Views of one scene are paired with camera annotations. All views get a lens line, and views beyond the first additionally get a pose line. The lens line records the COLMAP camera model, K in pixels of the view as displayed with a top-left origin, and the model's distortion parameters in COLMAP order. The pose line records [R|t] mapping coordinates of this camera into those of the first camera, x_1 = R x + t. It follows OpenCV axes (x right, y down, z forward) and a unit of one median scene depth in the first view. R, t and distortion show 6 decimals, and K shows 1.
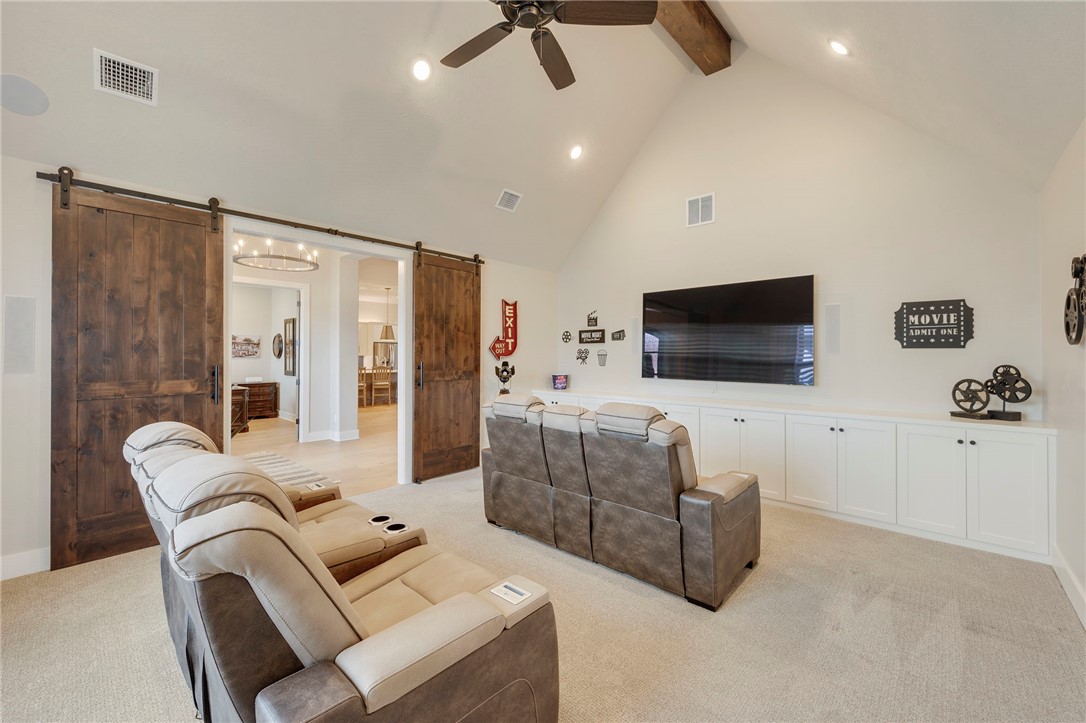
lens RADIAL K [[427.5, 0, 549.0], [0, 427.5, 356.6], [0, 0, 1]] dist [-0.010298, 0.000409]
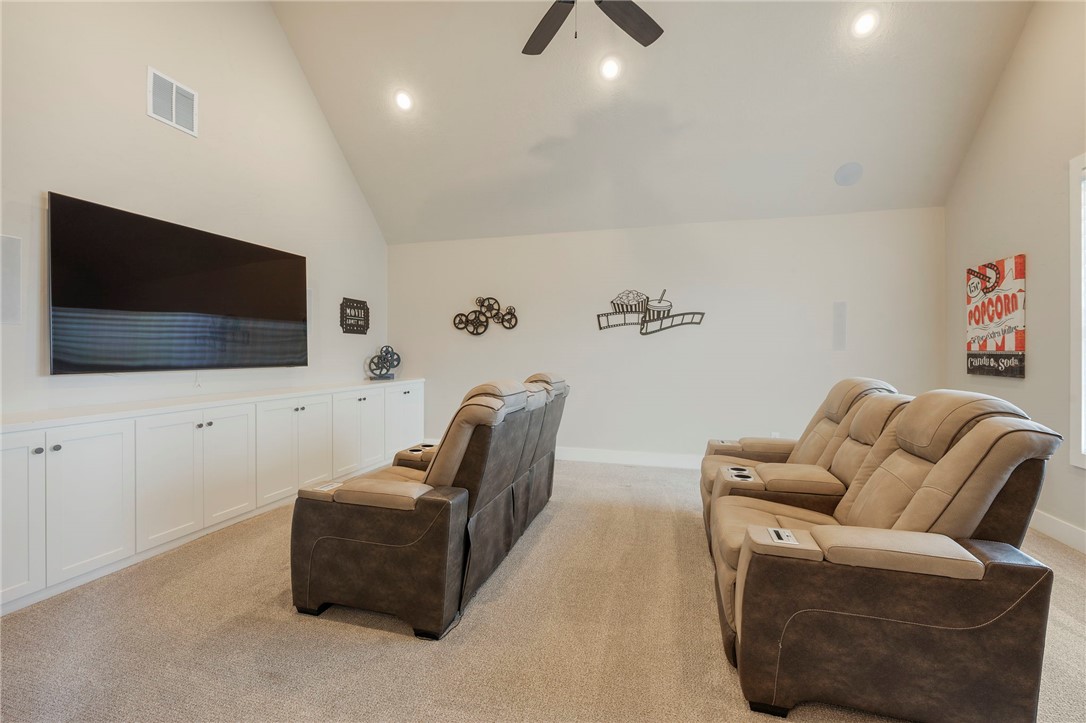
lens RADIAL K [[427.5, 0, 550.3], [0, 427.5, 356.2], [0, 0, 1]] dist [-0.010298, 0.000409]
pose [[-0.442057, -0.018834, 0.896789, -0.645789], [-0.009309, 0.999822, 0.016409, 0.025291], [-0.896939, -0.001094, -0.442154, 1.072695]]
